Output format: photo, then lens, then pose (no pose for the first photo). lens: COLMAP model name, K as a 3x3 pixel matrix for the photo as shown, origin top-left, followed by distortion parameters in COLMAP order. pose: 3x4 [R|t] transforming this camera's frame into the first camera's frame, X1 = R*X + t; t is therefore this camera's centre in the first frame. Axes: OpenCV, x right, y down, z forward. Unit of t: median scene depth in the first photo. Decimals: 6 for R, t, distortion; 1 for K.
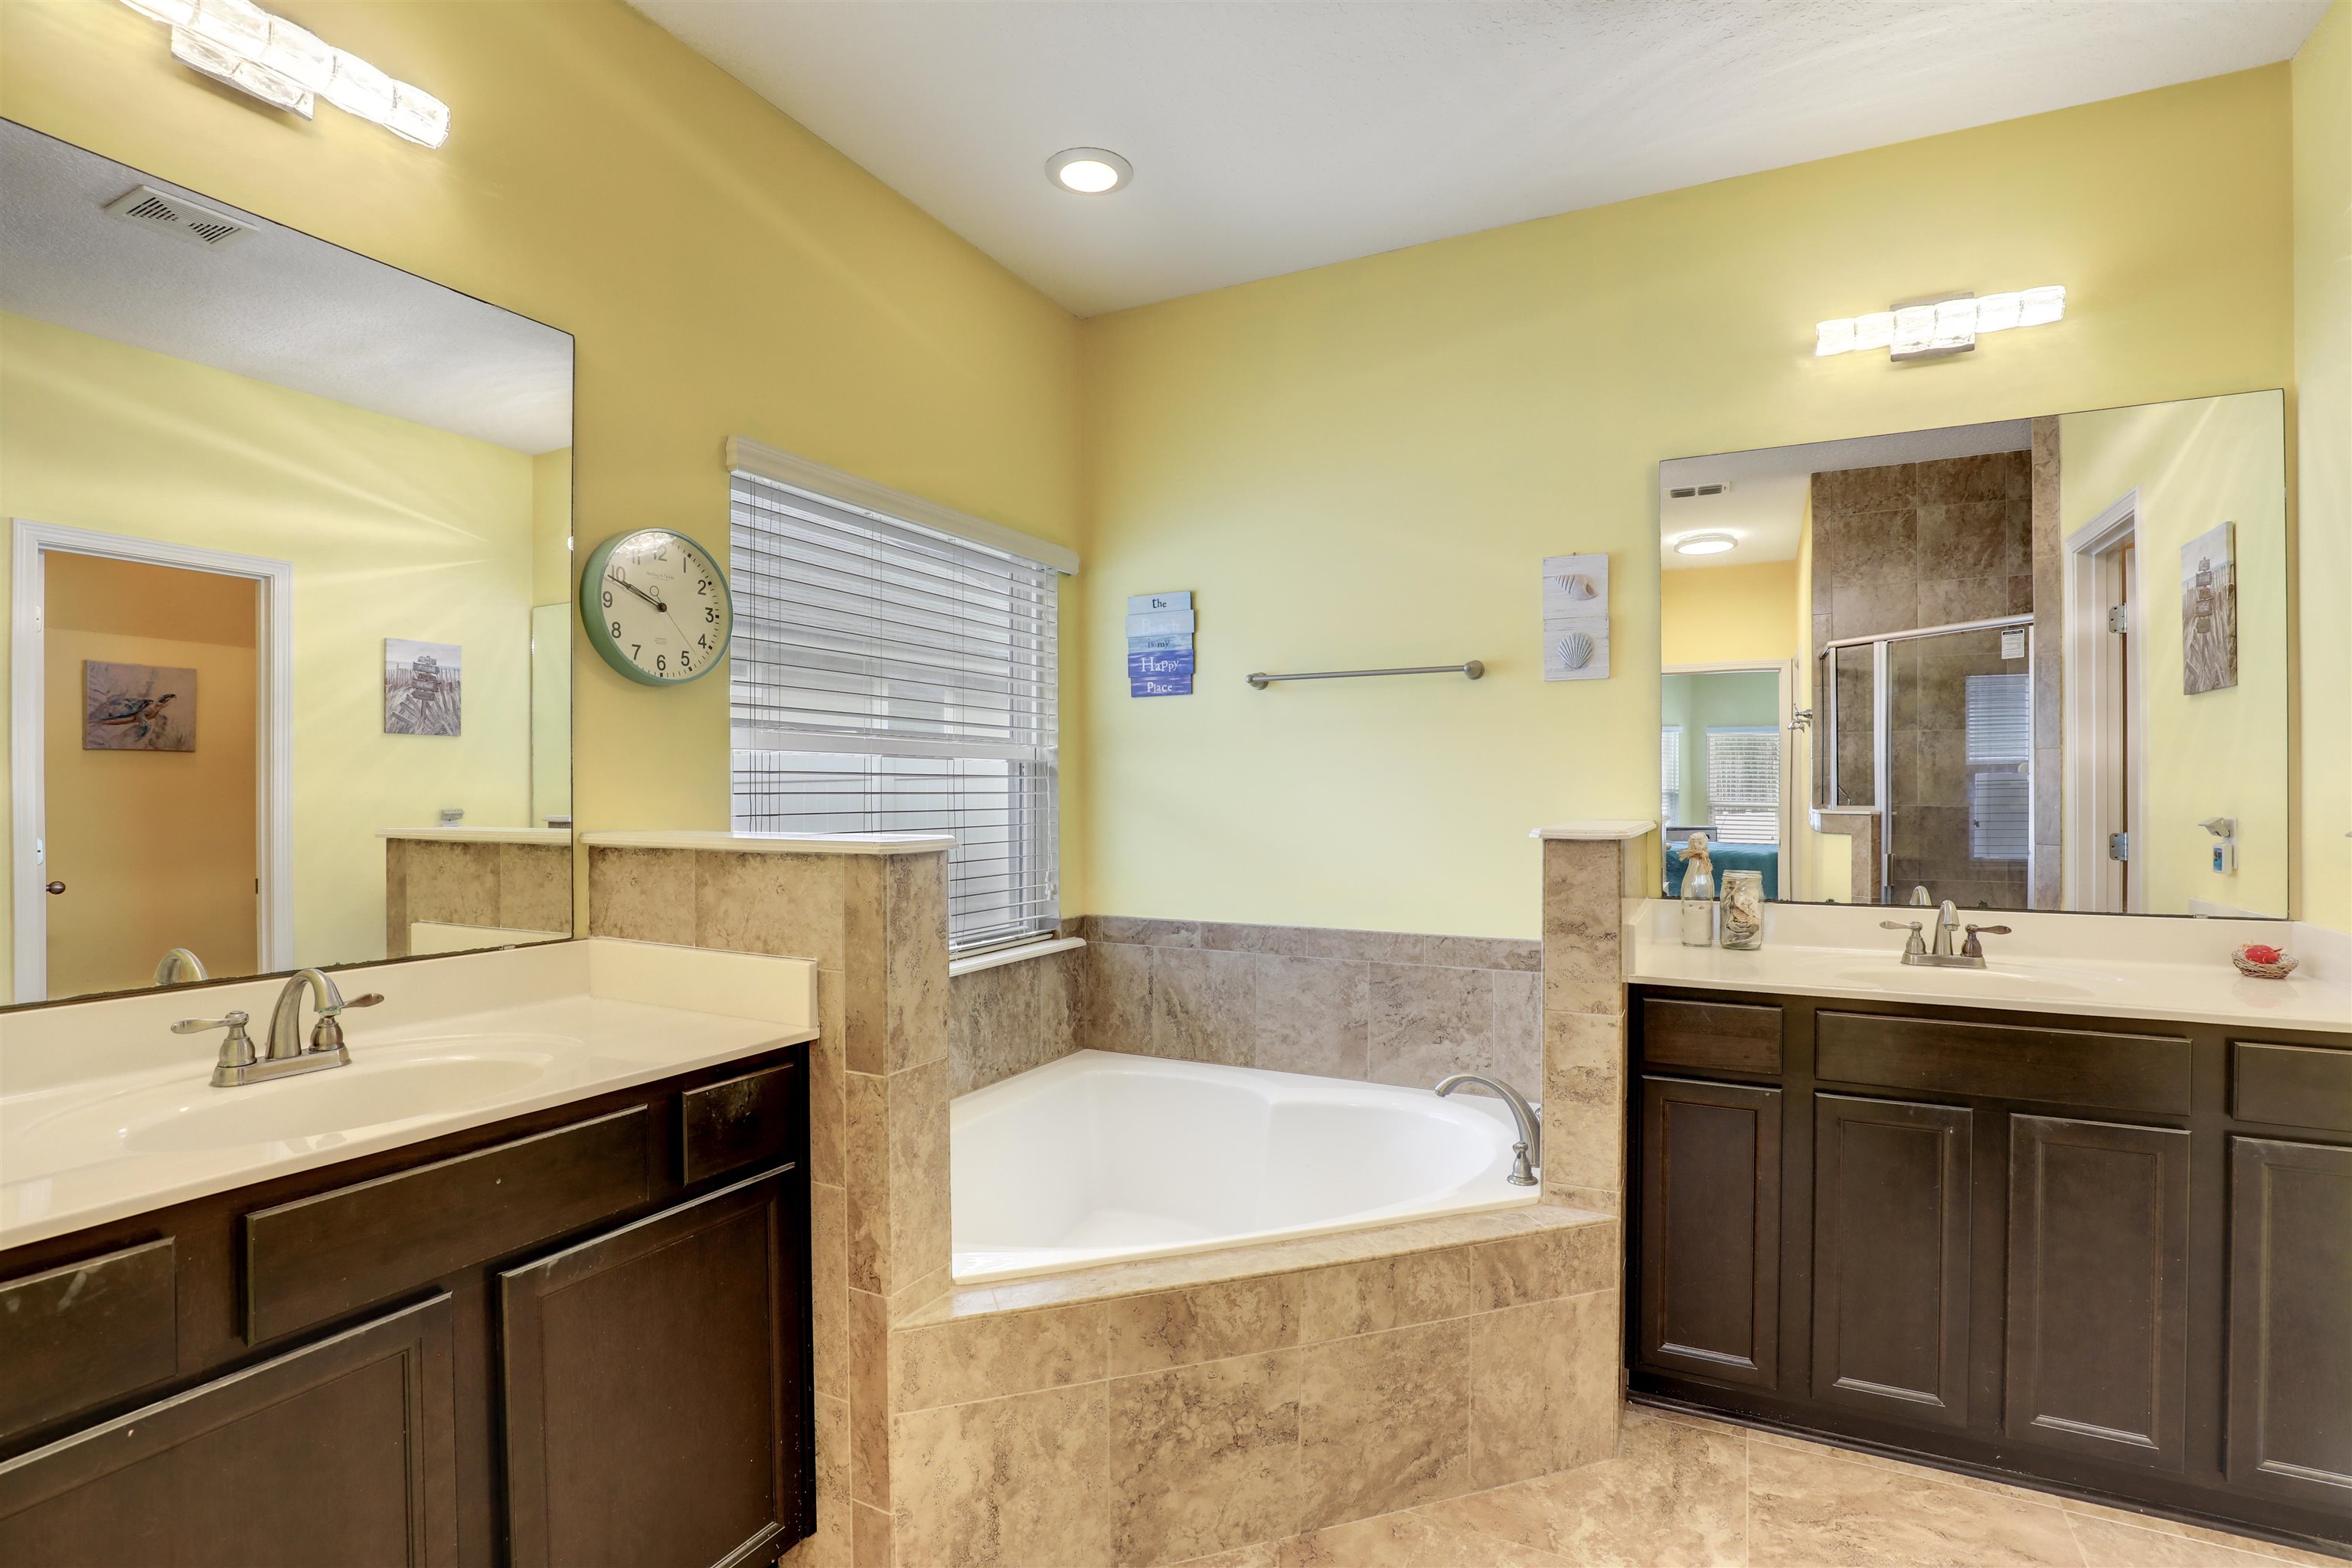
lens RADIAL K [[1083.2, 0, 1192.8], [0, 1083.2, 793.2], [0, 0, 1]] dist [-0.037404, 0.008260]
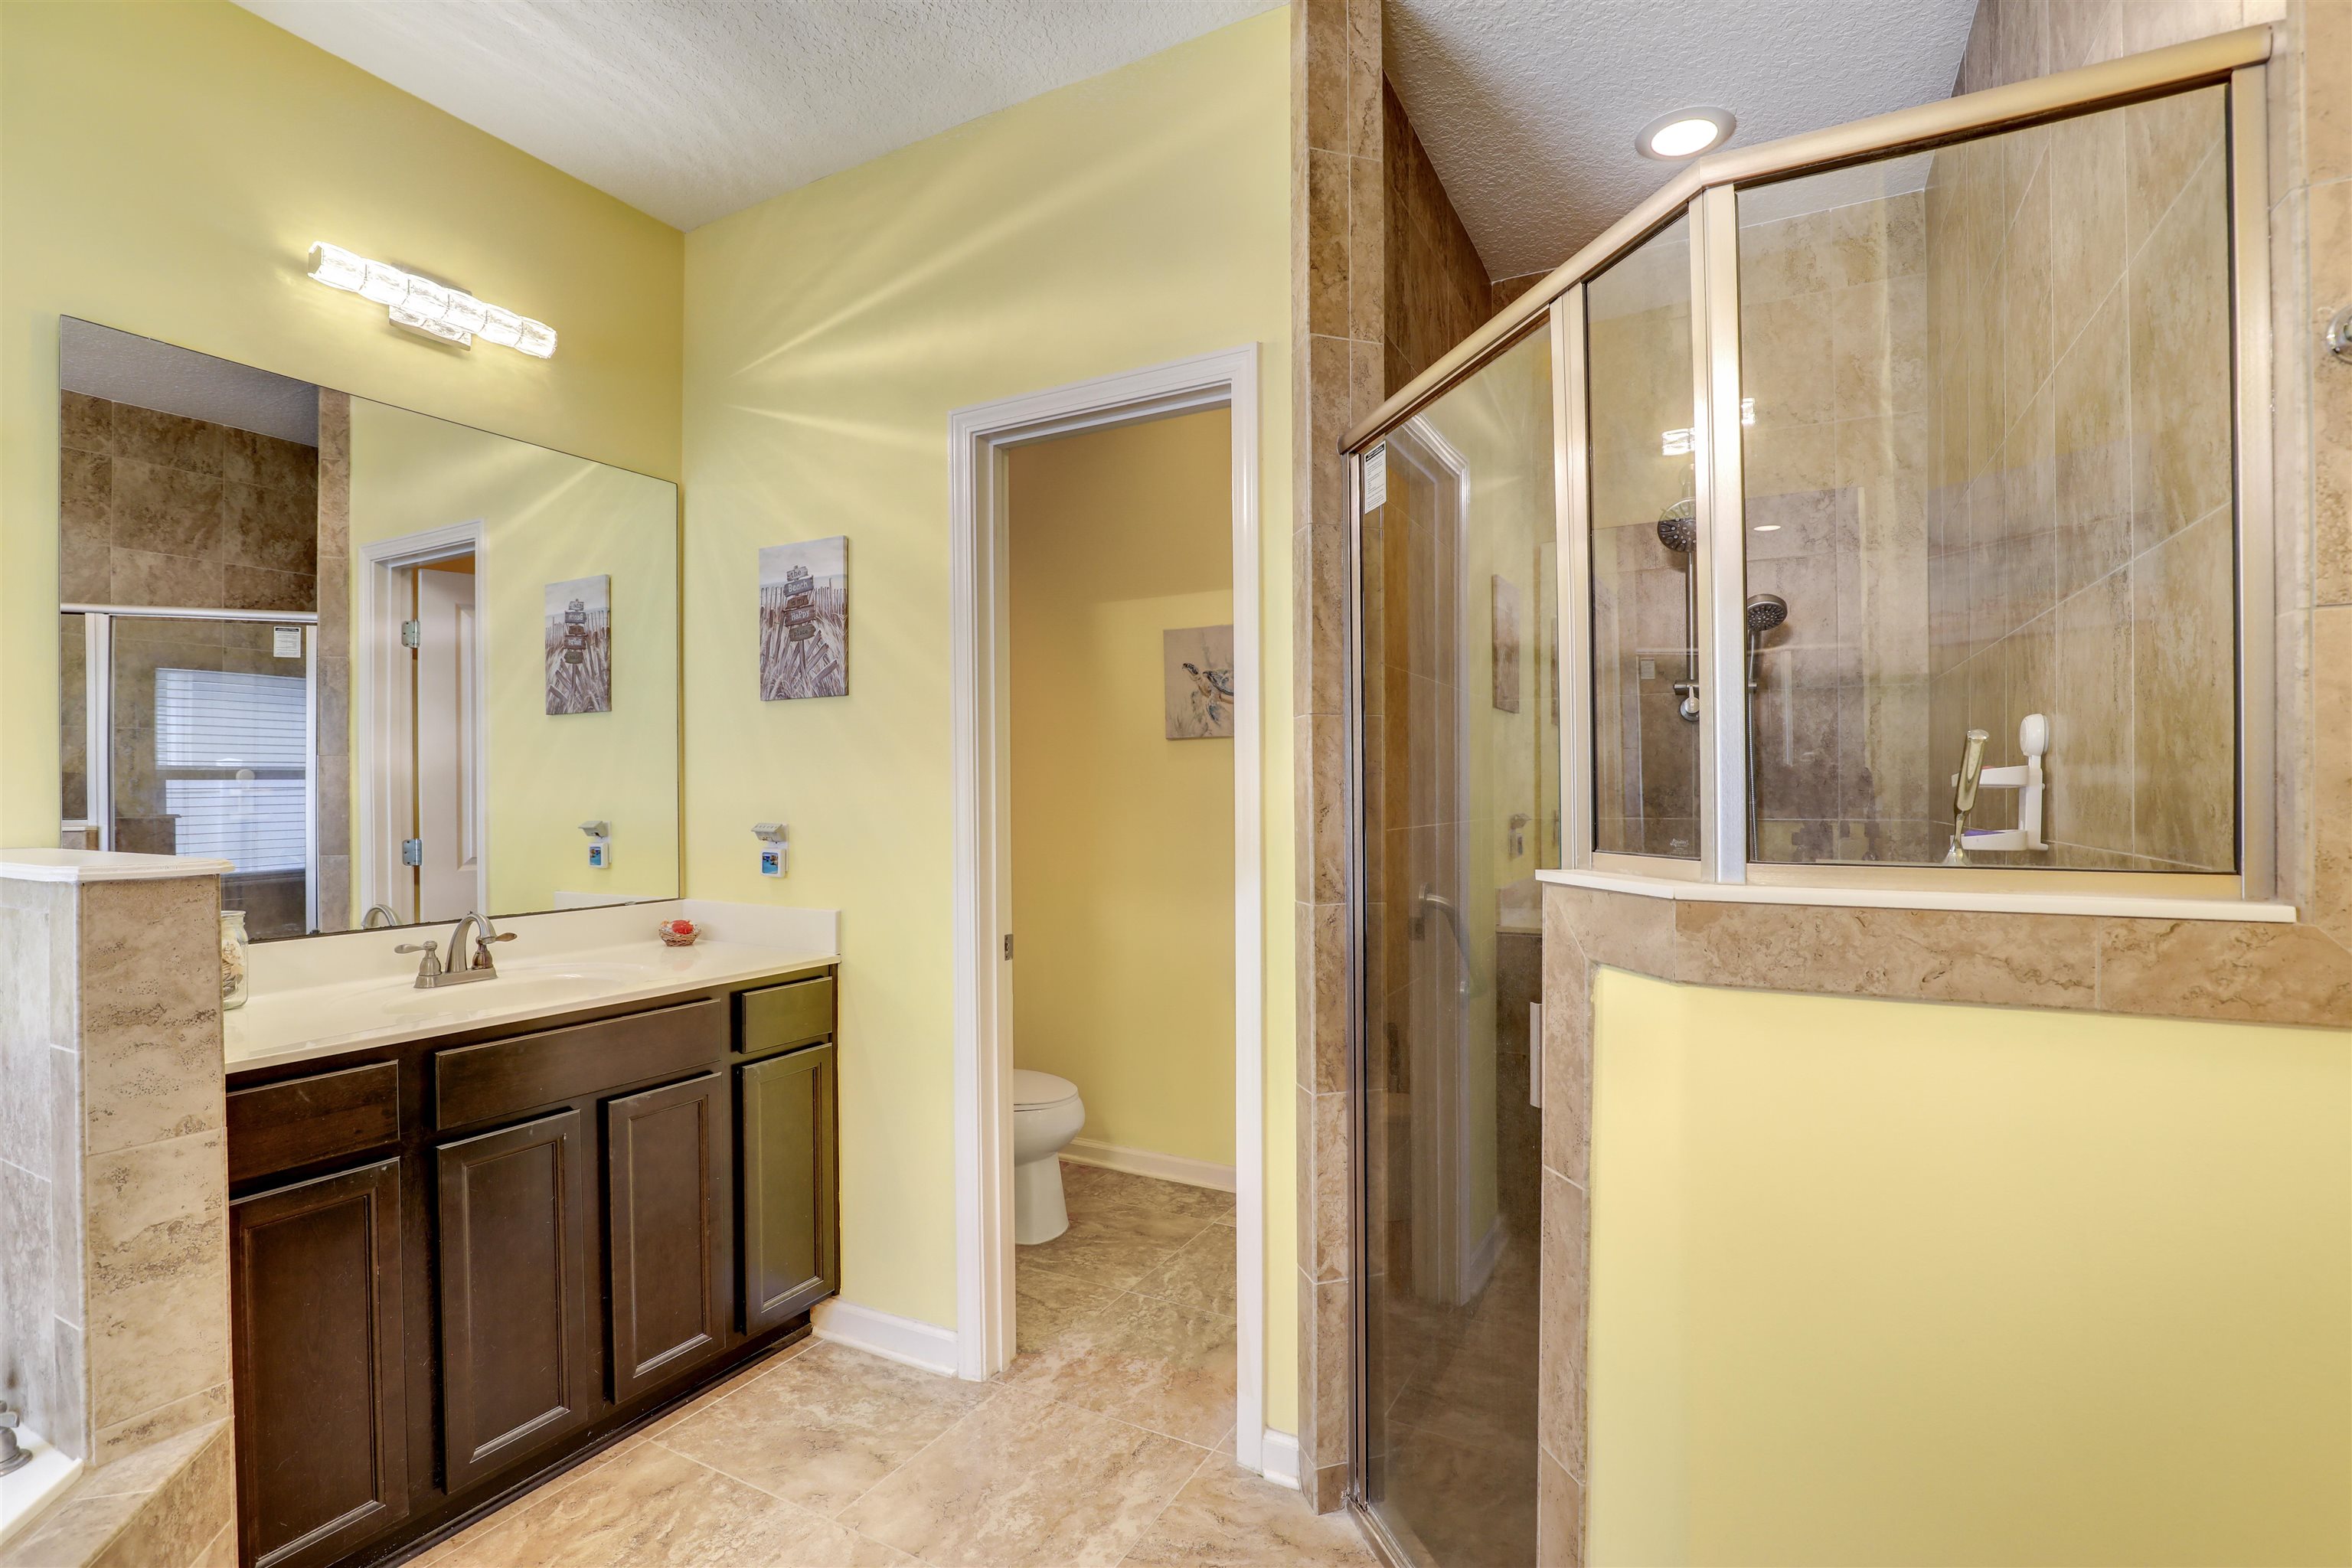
lens RADIAL K [[1083.2, 0, 1192.8], [0, 1083.2, 793.2], [0, 0, 1]] dist [-0.037404, 0.008260]
pose [[0.020979, -0.000801, 0.999780, -0.217108], [0.007452, 0.999972, 0.000645, -0.003585], [-0.999752, 0.007436, 0.020984, 0.288626]]
